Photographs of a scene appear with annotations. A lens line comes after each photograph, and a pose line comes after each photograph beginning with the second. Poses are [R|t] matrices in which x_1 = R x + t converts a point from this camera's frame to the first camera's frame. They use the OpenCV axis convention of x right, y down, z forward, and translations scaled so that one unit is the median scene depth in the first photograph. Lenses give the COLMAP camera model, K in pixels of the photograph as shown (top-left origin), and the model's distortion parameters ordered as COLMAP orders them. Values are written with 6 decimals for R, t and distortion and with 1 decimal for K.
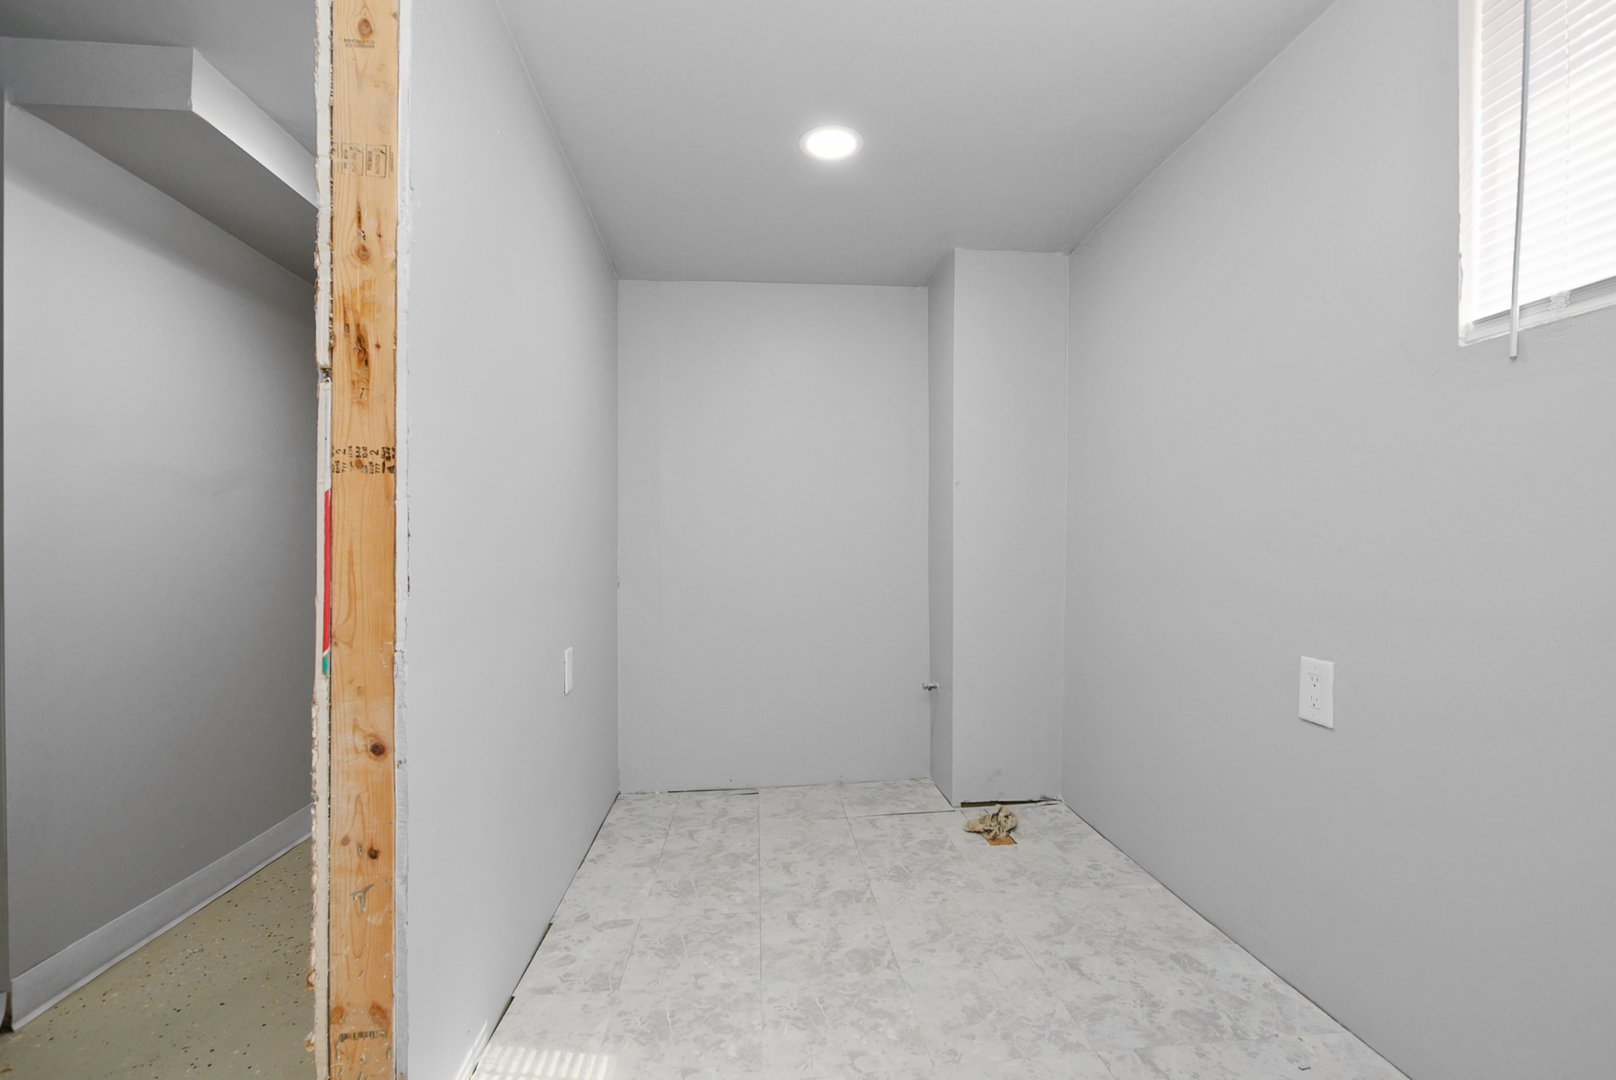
lens RADIAL K [[701.8, 0, 809.2], [0, 701.8, 545.0], [0, 0, 1]] dist [-0.000248, -0.002181]
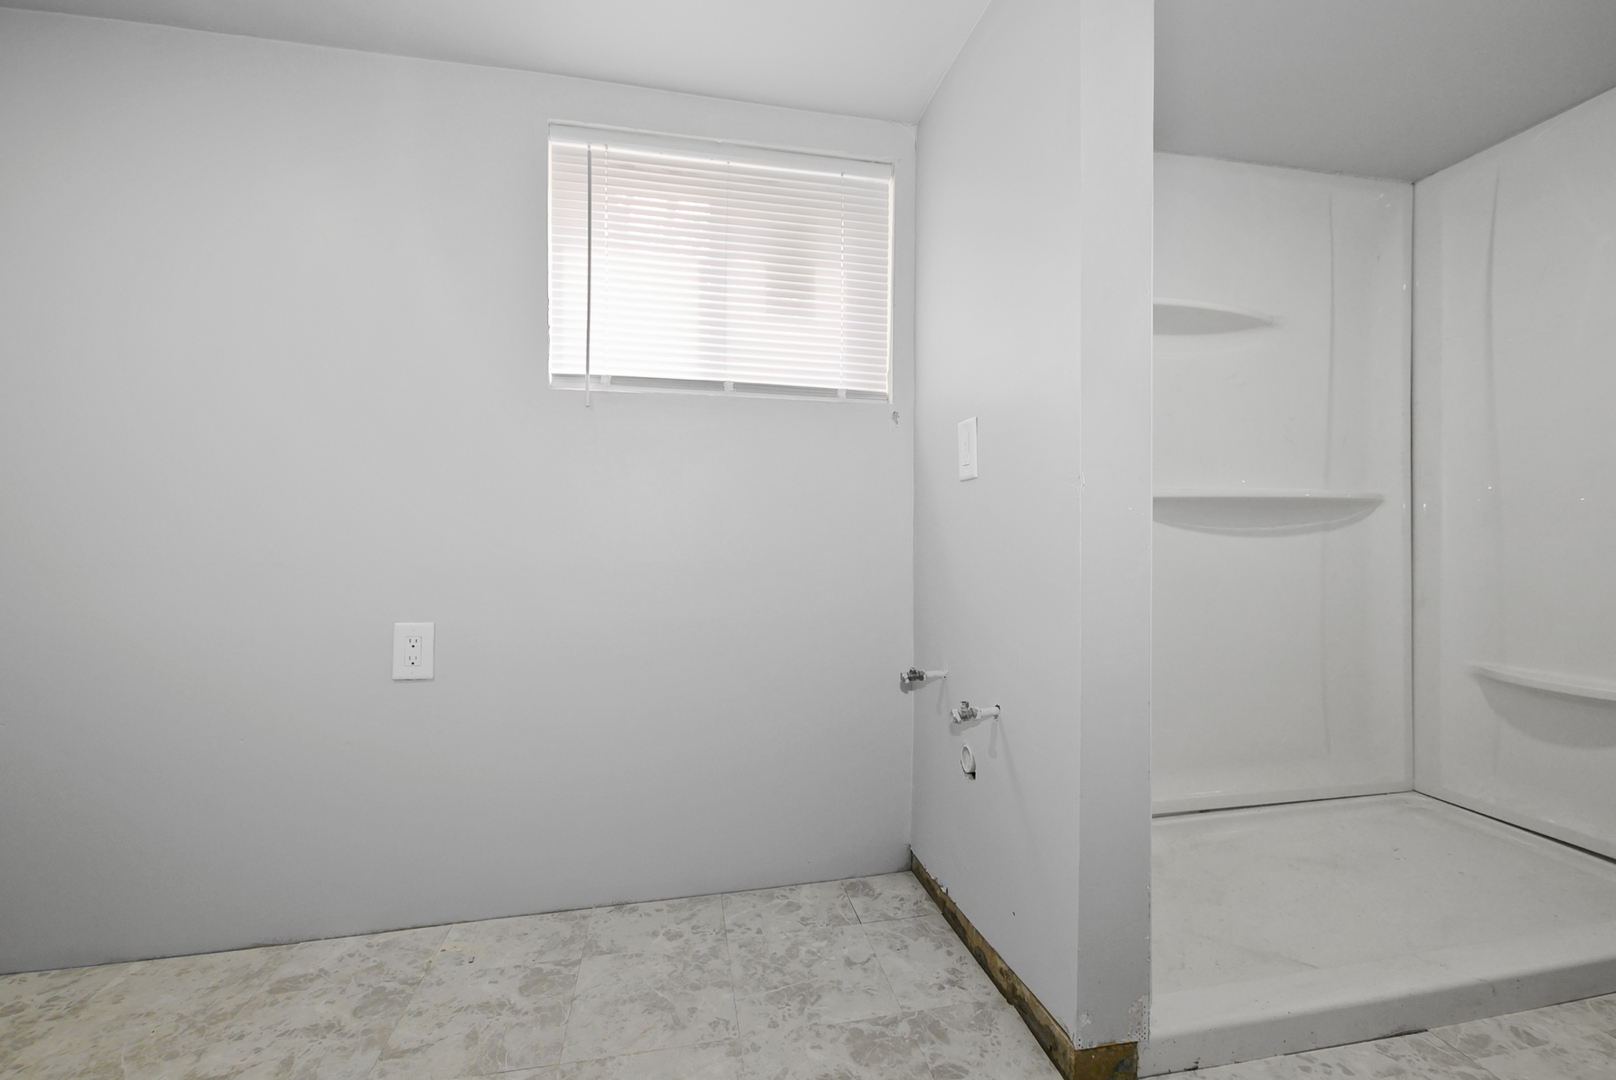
lens RADIAL K [[701.8, 0, 809.2], [0, 701.8, 542.6], [0, 0, 1]] dist [-0.000248, -0.002181]
pose [[-0.117111, 0.005095, 0.993106, -0.478161], [-0.002441, 0.999982, -0.005418, 0.038438], [-0.993116, -0.003059, -0.117097, 0.501372]]
